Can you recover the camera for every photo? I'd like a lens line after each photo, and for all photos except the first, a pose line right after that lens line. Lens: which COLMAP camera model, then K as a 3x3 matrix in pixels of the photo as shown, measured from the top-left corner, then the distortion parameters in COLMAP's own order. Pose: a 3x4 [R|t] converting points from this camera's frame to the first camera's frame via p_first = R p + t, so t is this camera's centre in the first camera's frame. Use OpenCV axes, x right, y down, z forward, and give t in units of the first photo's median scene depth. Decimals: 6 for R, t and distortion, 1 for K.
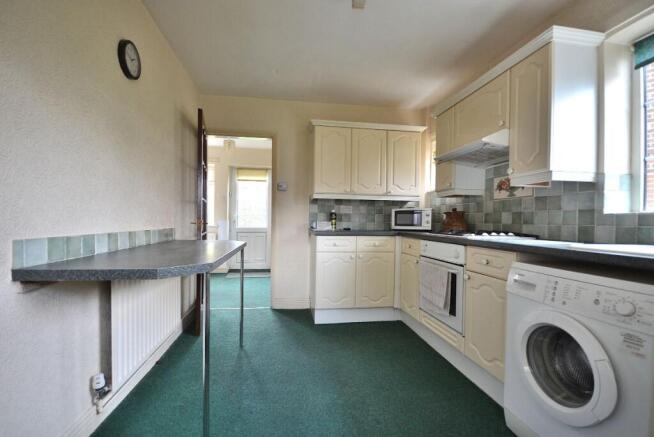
lens RADIAL K [[285.3, 0, 326.9], [0, 285.3, 220.5], [0, 0, 1]] dist [-0.005349, -0.001029]
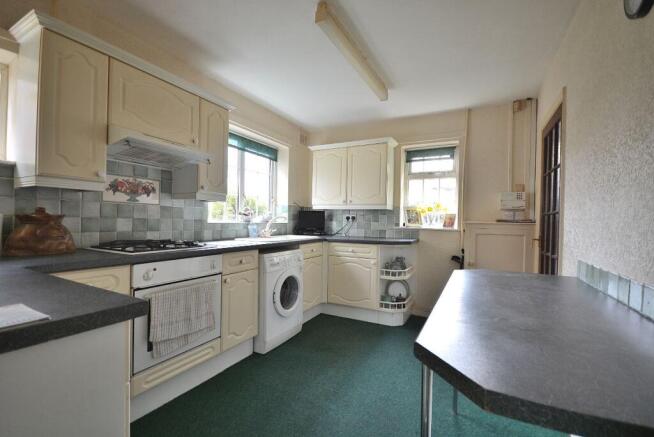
lens RADIAL K [[285.3, 0, 327.2], [0, 285.3, 221.3], [0, 0, 1]] dist [-0.005349, -0.001029]
pose [[-0.799864, -0.032763, 0.599287, -0.400533], [-0.033369, 0.999392, 0.010100, -0.050304], [-0.599254, -0.011919, -0.800471, 1.346636]]
